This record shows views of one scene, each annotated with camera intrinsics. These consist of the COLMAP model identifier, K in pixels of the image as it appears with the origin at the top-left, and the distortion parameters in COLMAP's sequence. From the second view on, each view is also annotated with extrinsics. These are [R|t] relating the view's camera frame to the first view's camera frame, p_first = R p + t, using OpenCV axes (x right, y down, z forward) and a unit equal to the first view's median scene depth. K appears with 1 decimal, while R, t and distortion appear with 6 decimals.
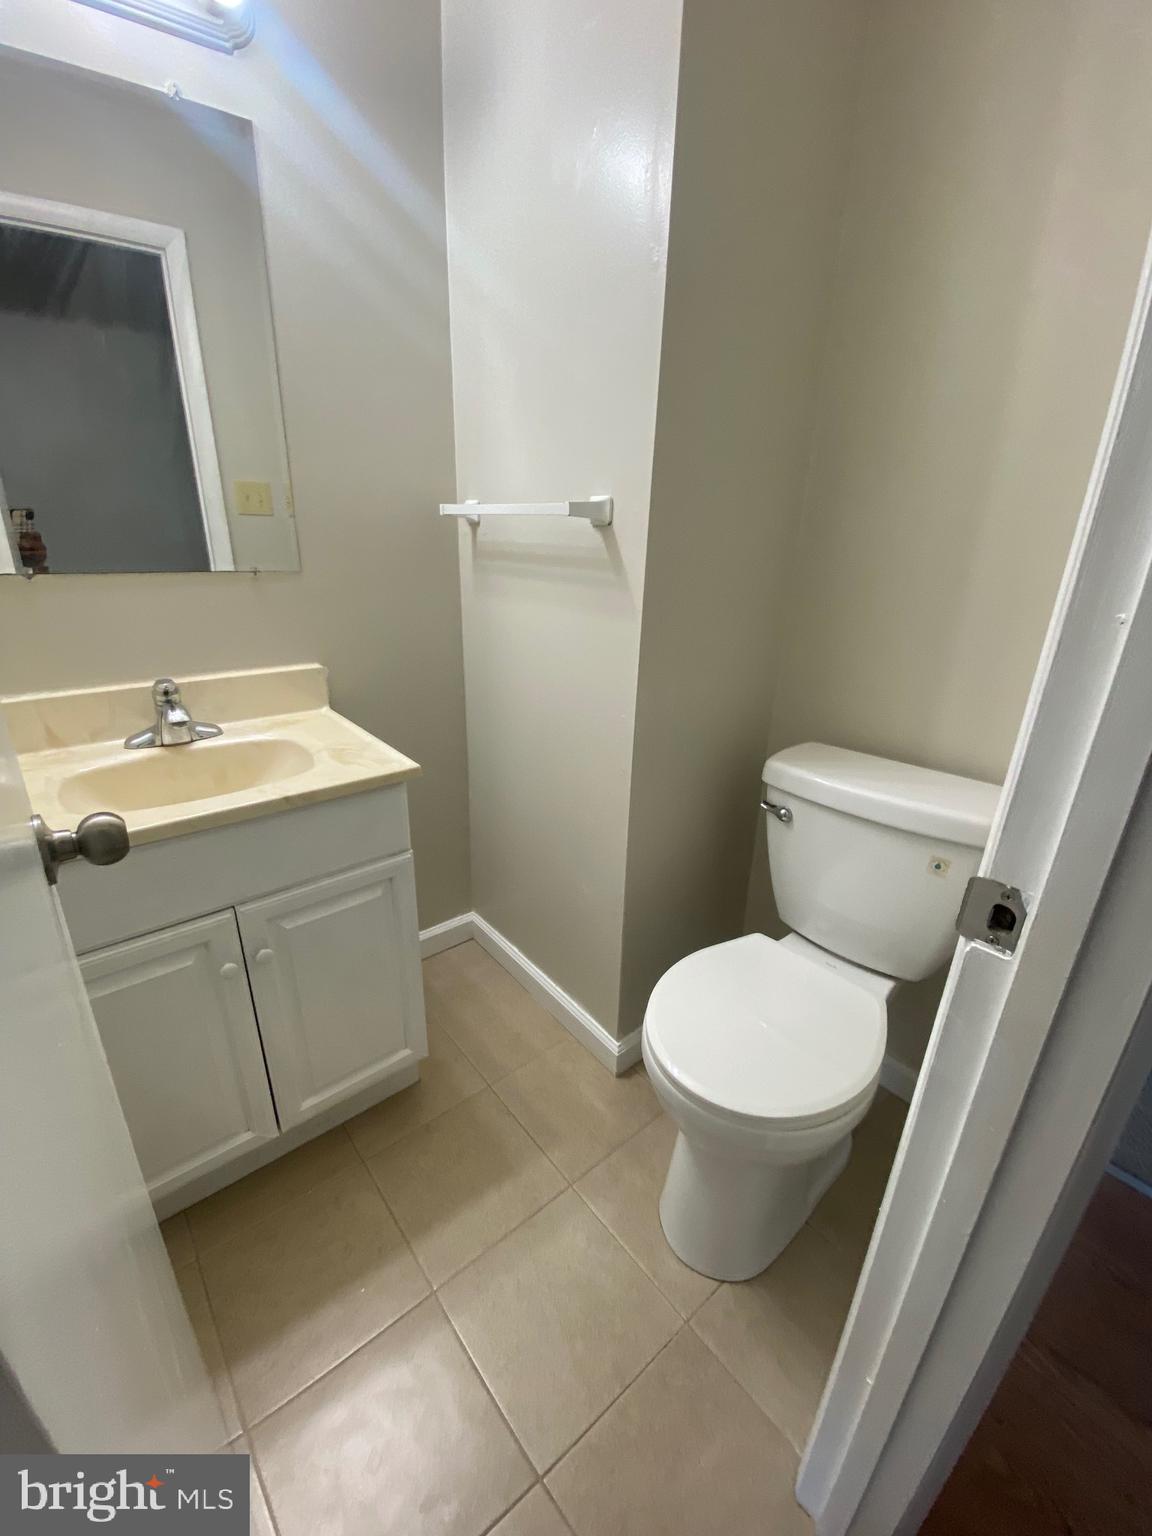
lens RADIAL K [[615.6, 0, 576.0], [0, 615.6, 768.0], [0, 0, 1]] dist [0.025011, -0.023339]
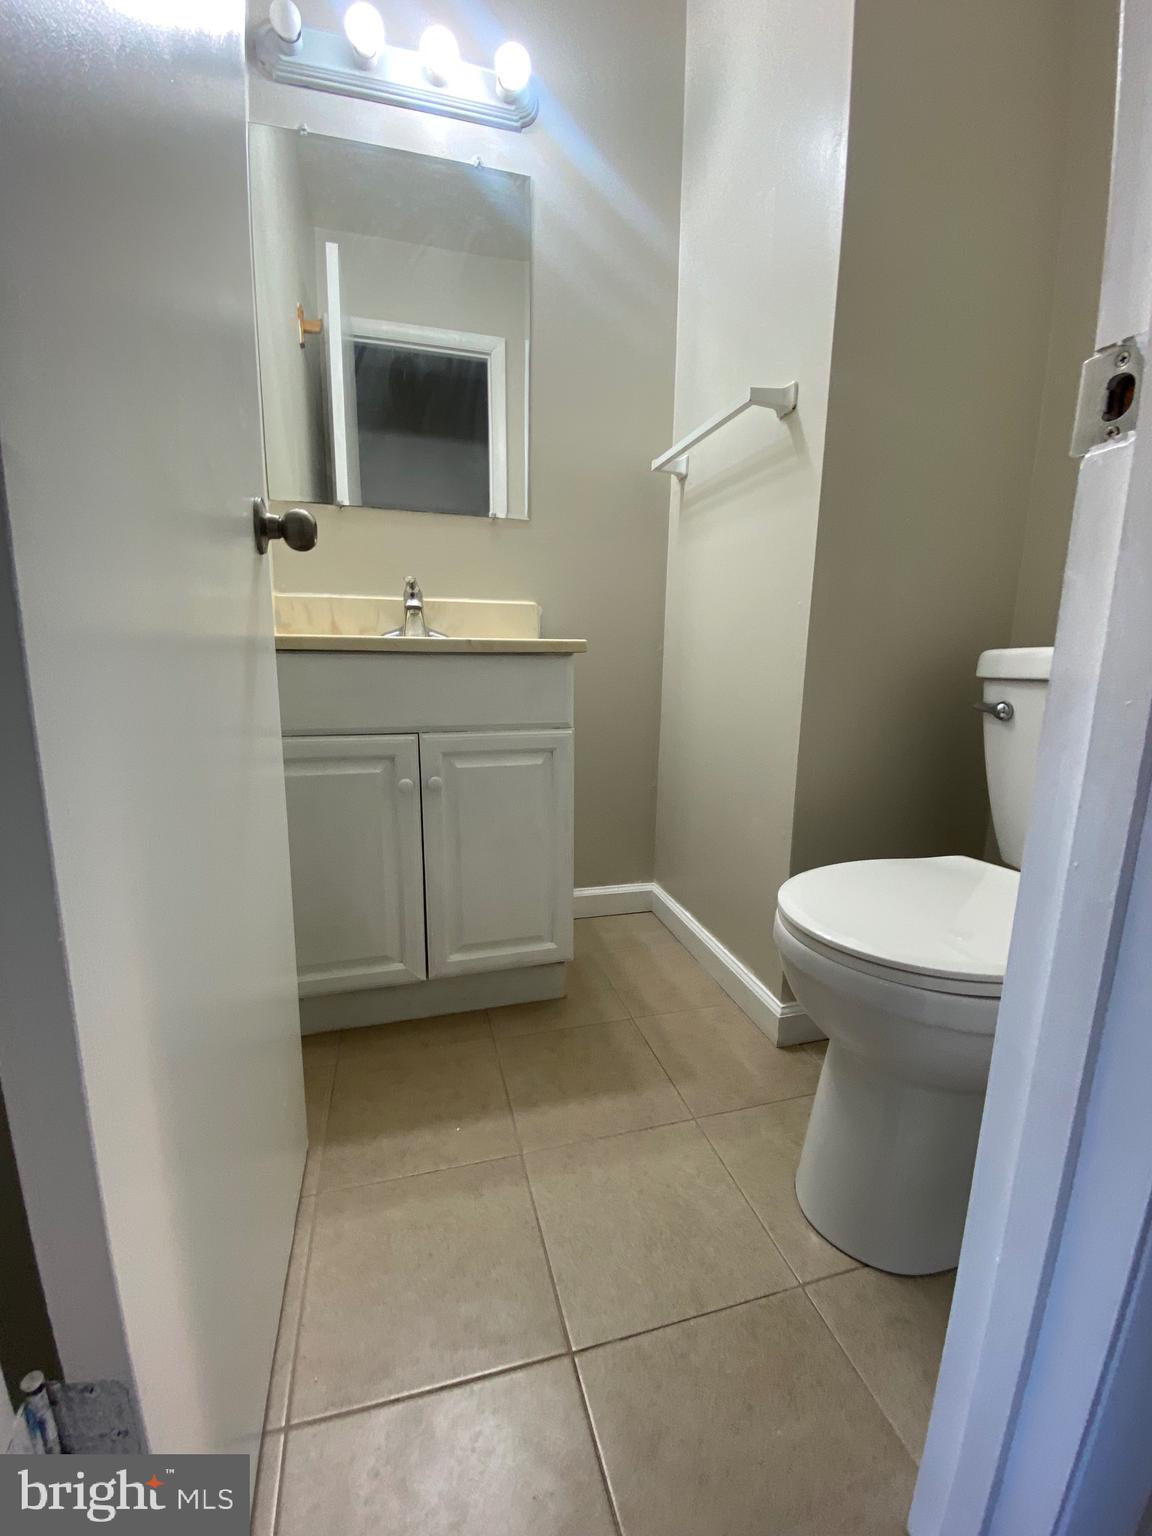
lens RADIAL K [[615.6, 0, 576.0], [0, 615.6, 768.0], [0, 0, 1]] dist [0.025011, -0.023339]
pose [[0.911424, 0.060257, -0.407033, 0.170216], [-0.133442, 0.979040, -0.153864, 0.364843], [0.389230, 0.194550, 0.900361, 0.068314]]
